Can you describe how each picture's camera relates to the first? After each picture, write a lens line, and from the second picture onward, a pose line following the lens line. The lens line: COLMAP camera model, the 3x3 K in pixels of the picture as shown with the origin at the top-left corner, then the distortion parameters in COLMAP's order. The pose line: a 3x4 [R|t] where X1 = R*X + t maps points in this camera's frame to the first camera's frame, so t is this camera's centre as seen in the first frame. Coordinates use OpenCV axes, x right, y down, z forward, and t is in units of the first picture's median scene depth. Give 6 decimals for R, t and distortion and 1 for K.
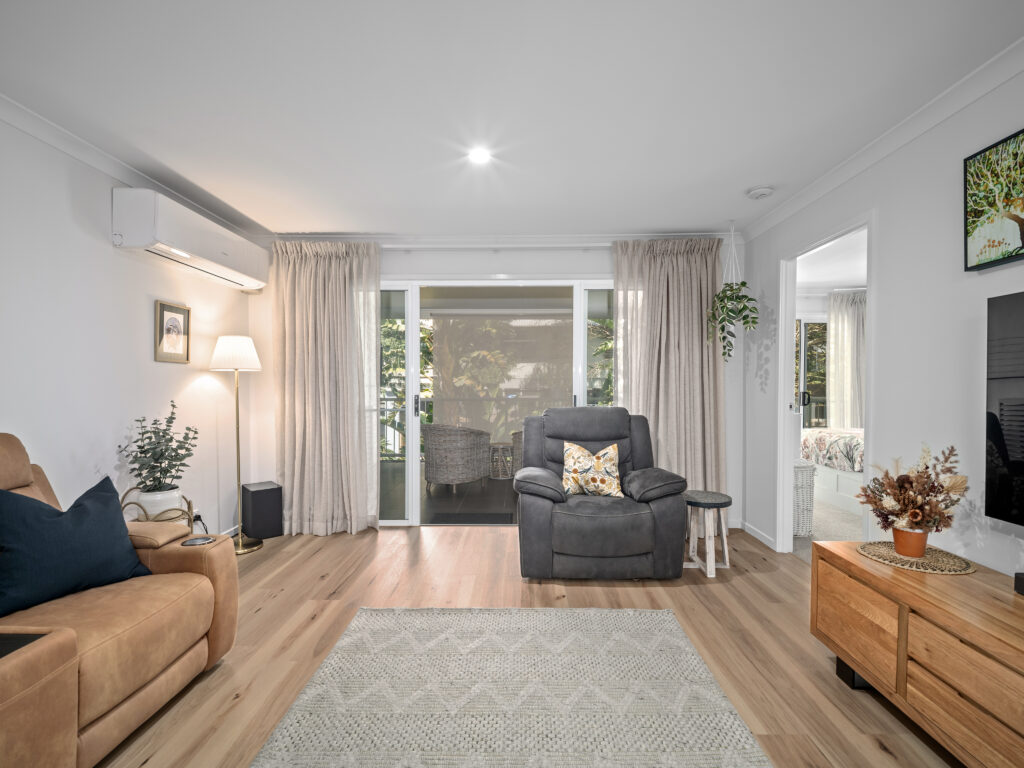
lens RADIAL K [[474.8, 0, 513.4], [0, 474.8, 387.8], [0, 0, 1]] dist [0.000776, -0.000701]
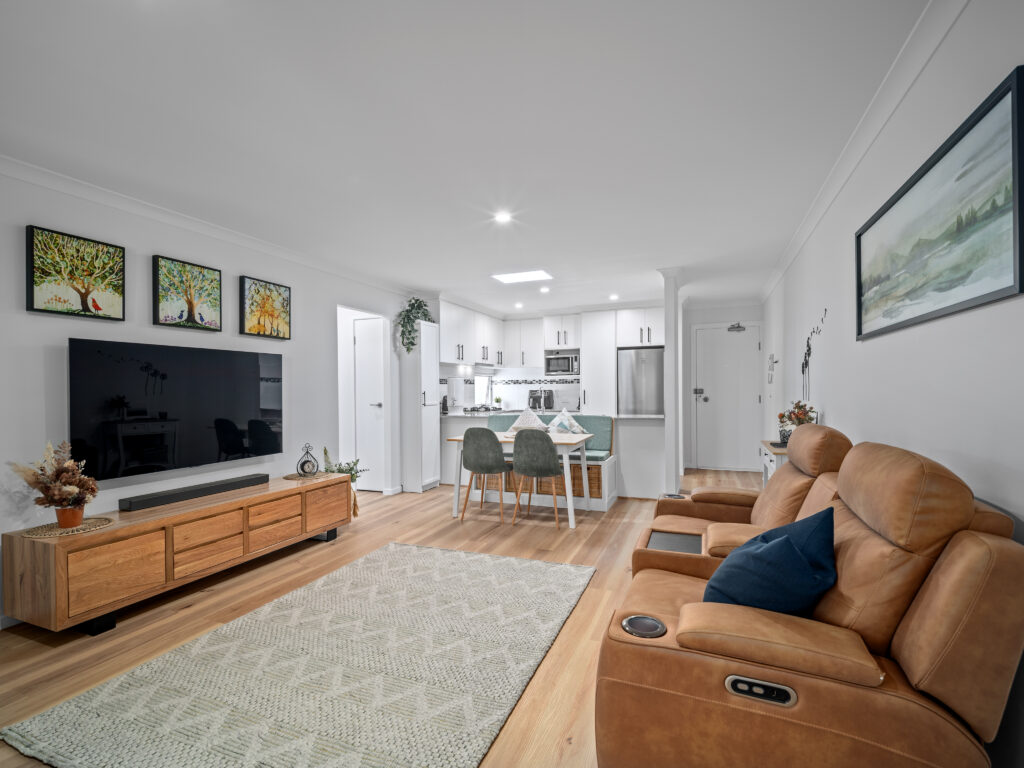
lens RADIAL K [[474.8, 0, 511.2], [0, 474.8, 388.0], [0, 0, 1]] dist [0.000776, -0.000701]
pose [[-0.930074, 0.012210, 0.367170, -0.828703], [0.012776, 0.999918, -0.000888, -0.013569], [-0.367151, 0.003865, -0.930153, 1.886296]]
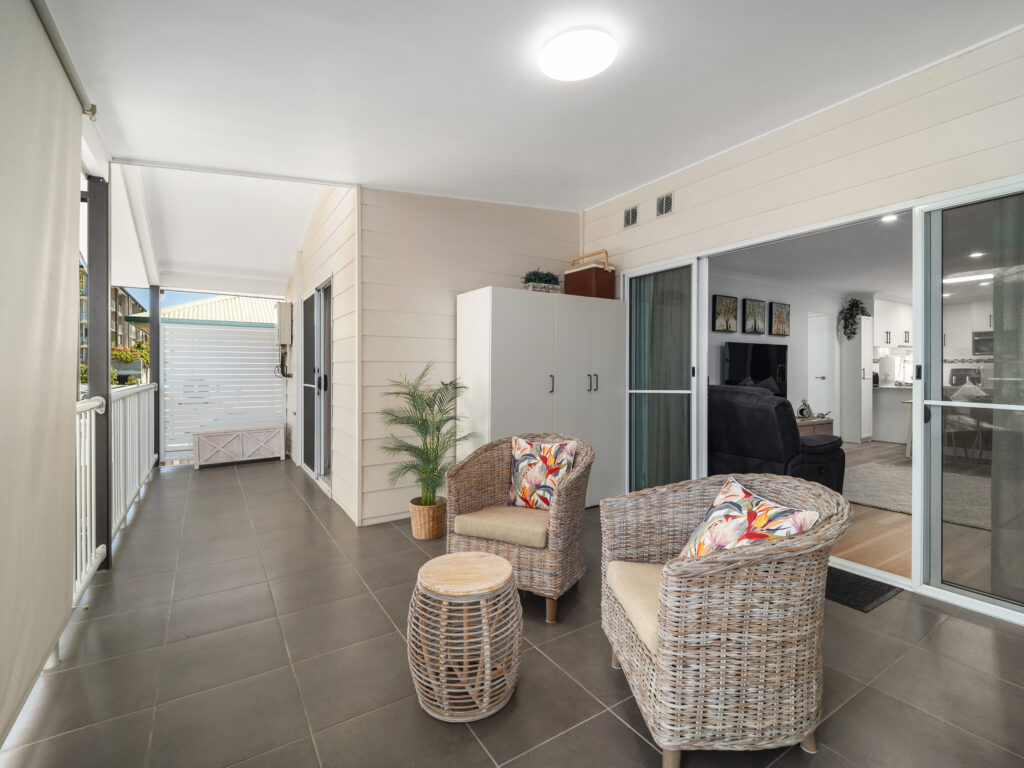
lens RADIAL K [[474.8, 0, 510.4], [0, 474.8, 373.4], [0, 0, 1]] dist [0.000776, -0.000701]
pose [[-0.545605, -0.004422, 0.838031, -0.972128], [0.003342, 0.999967, 0.007453, 0.000811], [-0.838036, 0.006867, -0.545572, 4.109261]]
